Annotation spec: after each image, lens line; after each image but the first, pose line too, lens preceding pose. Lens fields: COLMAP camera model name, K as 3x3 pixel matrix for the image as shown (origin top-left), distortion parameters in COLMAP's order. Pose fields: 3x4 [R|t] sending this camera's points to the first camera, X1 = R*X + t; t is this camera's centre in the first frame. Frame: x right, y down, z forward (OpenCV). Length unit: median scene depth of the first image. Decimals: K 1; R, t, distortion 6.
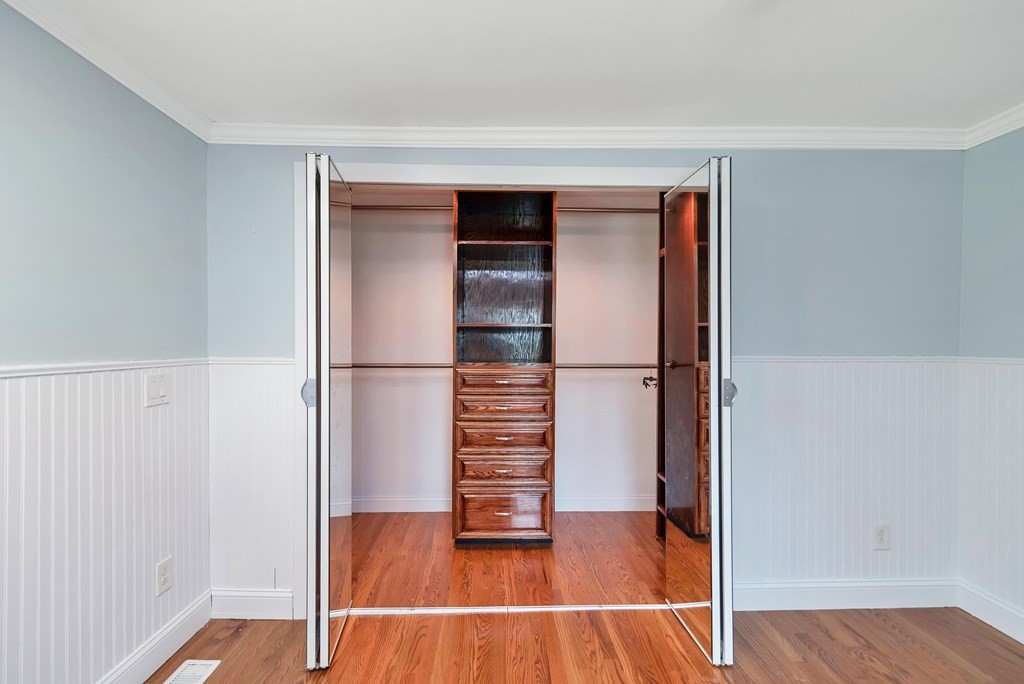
lens RADIAL K [[469.3, 0, 510.8], [0, 469.3, 342.6], [0, 0, 1]] dist [0.011712, -0.002940]
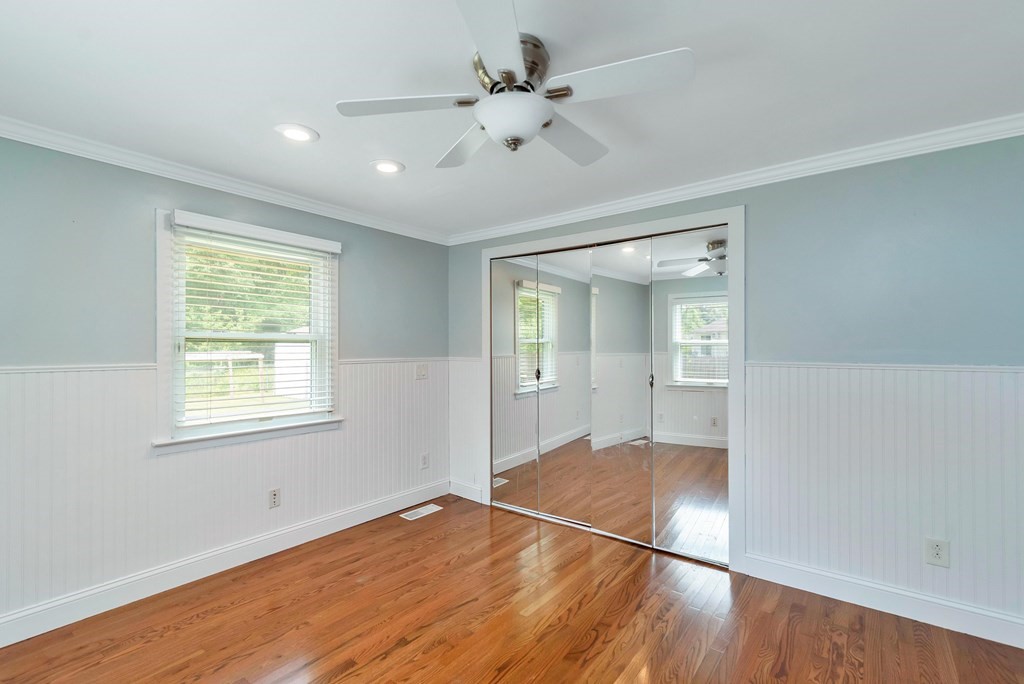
lens RADIAL K [[469.3, 0, 513.6], [0, 469.3, 347.0], [0, 0, 1]] dist [0.011712, -0.002940]
pose [[0.771615, -0.002279, -0.636086, 0.818020], [-0.002342, 0.999977, -0.006425, 0.001534], [0.636086, 0.006447, 0.771591, -0.327649]]
